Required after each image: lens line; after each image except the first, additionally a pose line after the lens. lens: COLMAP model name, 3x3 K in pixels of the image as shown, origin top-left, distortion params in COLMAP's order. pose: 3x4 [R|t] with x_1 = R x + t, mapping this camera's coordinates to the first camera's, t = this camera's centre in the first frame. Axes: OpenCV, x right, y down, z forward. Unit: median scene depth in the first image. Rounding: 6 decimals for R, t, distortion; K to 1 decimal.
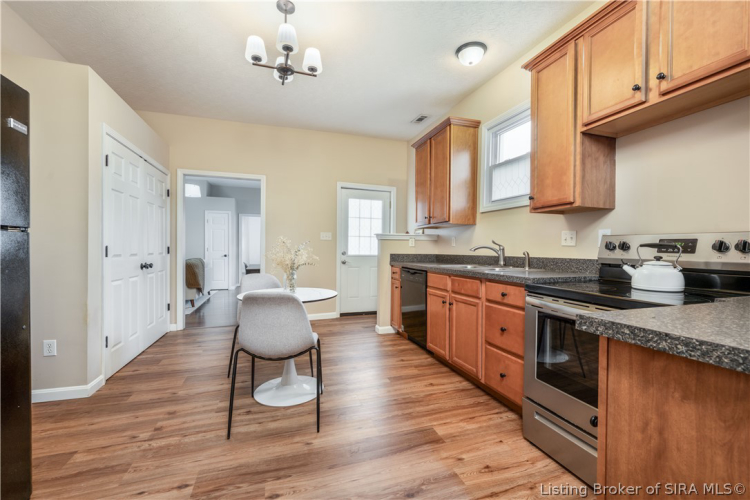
lens RADIAL K [[296.1, 0, 380.3], [0, 296.1, 251.8], [0, 0, 1]] dist [0.000532, -0.000199]
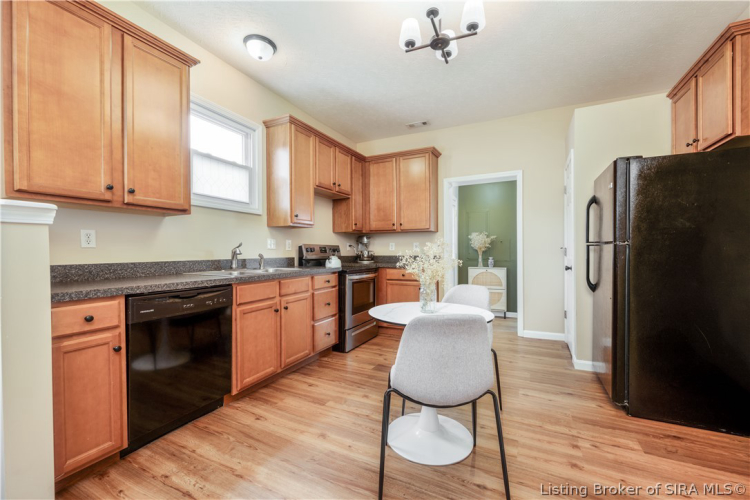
lens RADIAL K [[296.1, 0, 380.3], [0, 296.1, 251.8], [0, 0, 1]] dist [0.000532, -0.000199]
pose [[-0.681082, -0.005872, 0.732184, -0.925024], [0.004969, 0.999908, 0.012641, -0.030499], [-0.732190, 0.012248, -0.680990, 1.902861]]
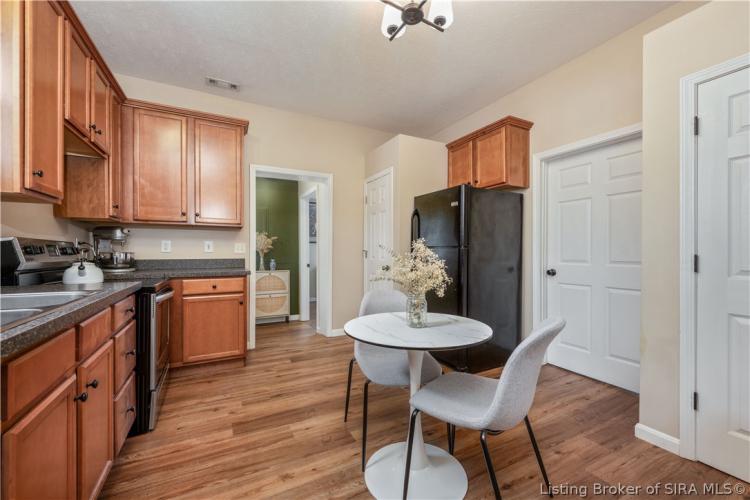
lens RADIAL K [[302.6, 0, 355.9], [0, 302.6, 252.5], [0, 0, 1]] dist [0.000649, 0.000014]
pose [[-0.995954, -0.008849, -0.089424, -0.129518], [-0.009664, 0.999916, 0.008689, -0.030536], [0.089339, 0.009518, -0.995956, 1.940258]]
